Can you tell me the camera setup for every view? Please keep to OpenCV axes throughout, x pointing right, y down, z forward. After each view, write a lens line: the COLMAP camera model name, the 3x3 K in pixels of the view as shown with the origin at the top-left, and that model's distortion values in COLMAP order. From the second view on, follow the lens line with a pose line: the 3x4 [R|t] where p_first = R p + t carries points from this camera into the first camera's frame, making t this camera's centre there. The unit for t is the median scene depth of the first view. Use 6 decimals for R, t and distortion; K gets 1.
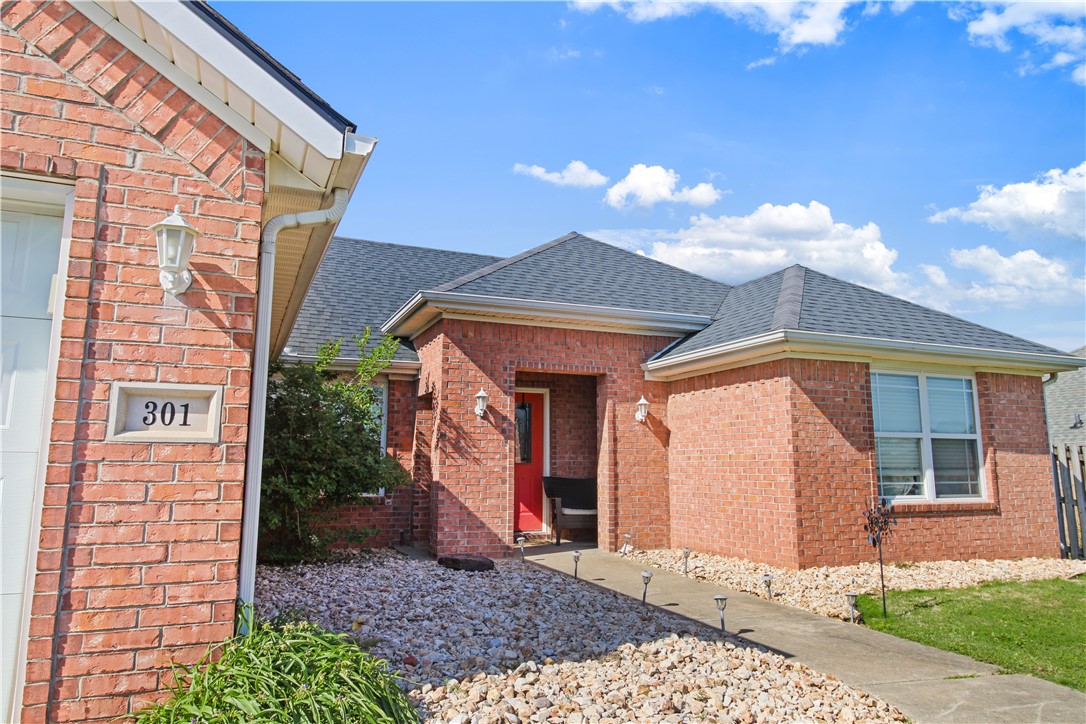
lens RADIAL K [[720.5, 0, 543.0], [0, 720.5, 362.0], [0, 0, 1]] dist [0.002989, 0.000260]
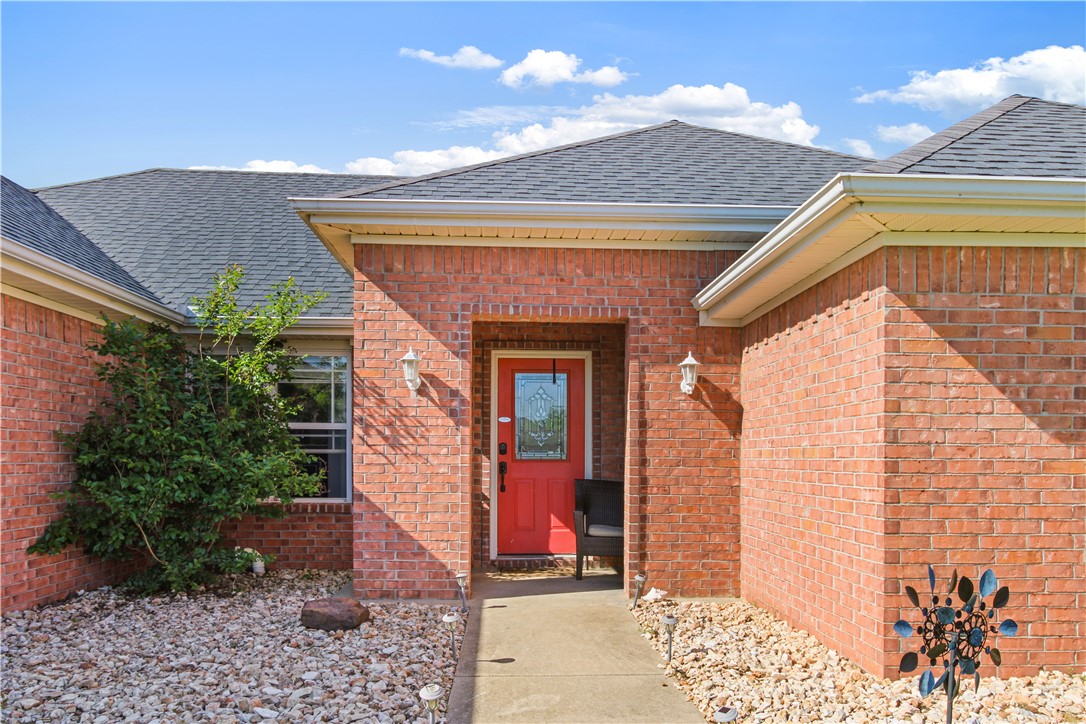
lens RADIAL K [[752.4, 0, 544.0], [0, 752.4, 461.6], [0, 0, 1]] dist [0.003311, -0.001065]
pose [[0.938251, 0.005765, -0.345908, 0.262983], [0.045584, 0.989084, 0.140127, 0.047672], [0.342940, -0.147242, 0.927746, 0.384829]]
